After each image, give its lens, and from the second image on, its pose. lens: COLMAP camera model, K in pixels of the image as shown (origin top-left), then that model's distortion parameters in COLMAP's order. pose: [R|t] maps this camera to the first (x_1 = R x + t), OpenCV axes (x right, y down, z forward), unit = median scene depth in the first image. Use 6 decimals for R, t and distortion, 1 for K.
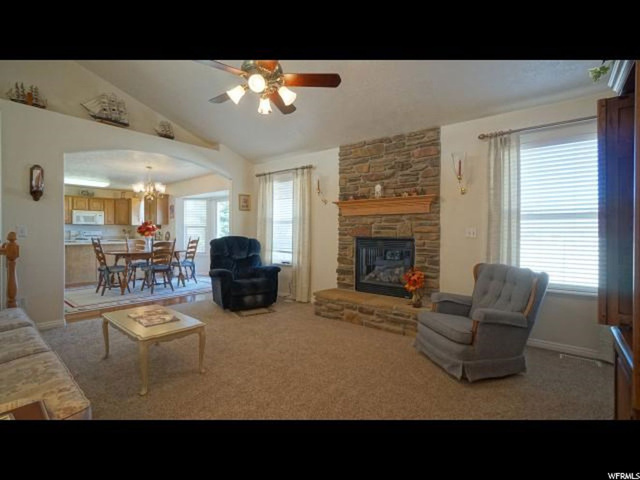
lens RADIAL K [[319.1, 0, 328.5], [0, 319.1, 235.4], [0, 0, 1]] dist [-0.001831, 0.000115]
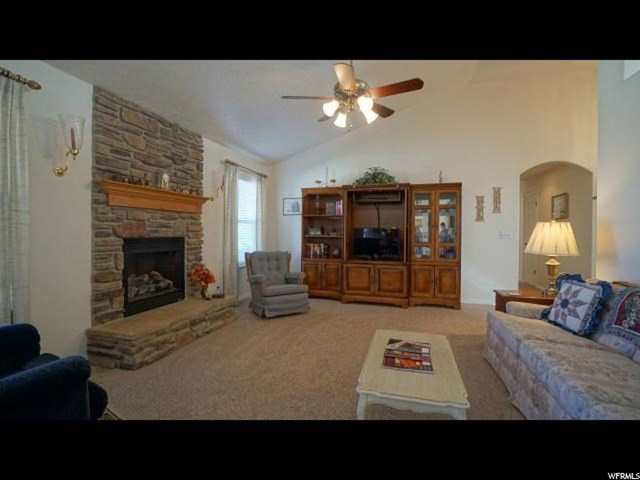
lens RADIAL K [[319.1, 0, 328.5], [0, 319.1, 235.4], [0, 0, 1]] dist [-0.001831, 0.000115]
pose [[-0.426748, -0.010620, 0.904308, -0.752685], [0.009652, 0.999821, 0.016297, -0.008494], [-0.904319, 0.015683, -0.426569, 0.955007]]
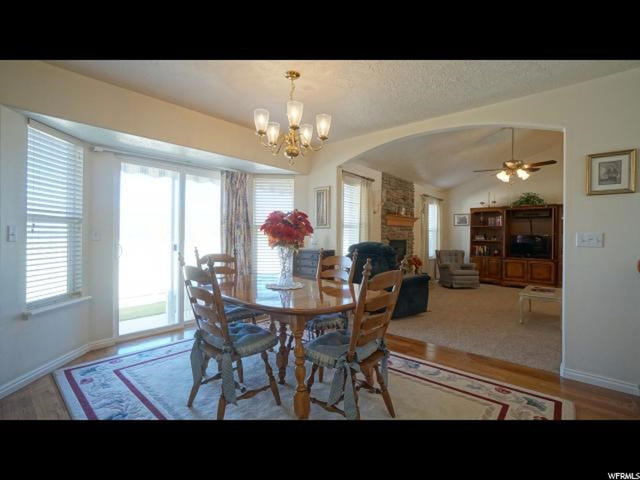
lens RADIAL K [[319.1, 0, 328.5], [0, 319.1, 235.4], [0, 0, 1]] dist [-0.001831, 0.000115]
pose [[-0.021670, 0.005124, 0.999752, -1.421763], [0.005889, 0.999970, -0.004998, -0.011189], [-0.999748, 0.005780, -0.021699, 1.386709]]
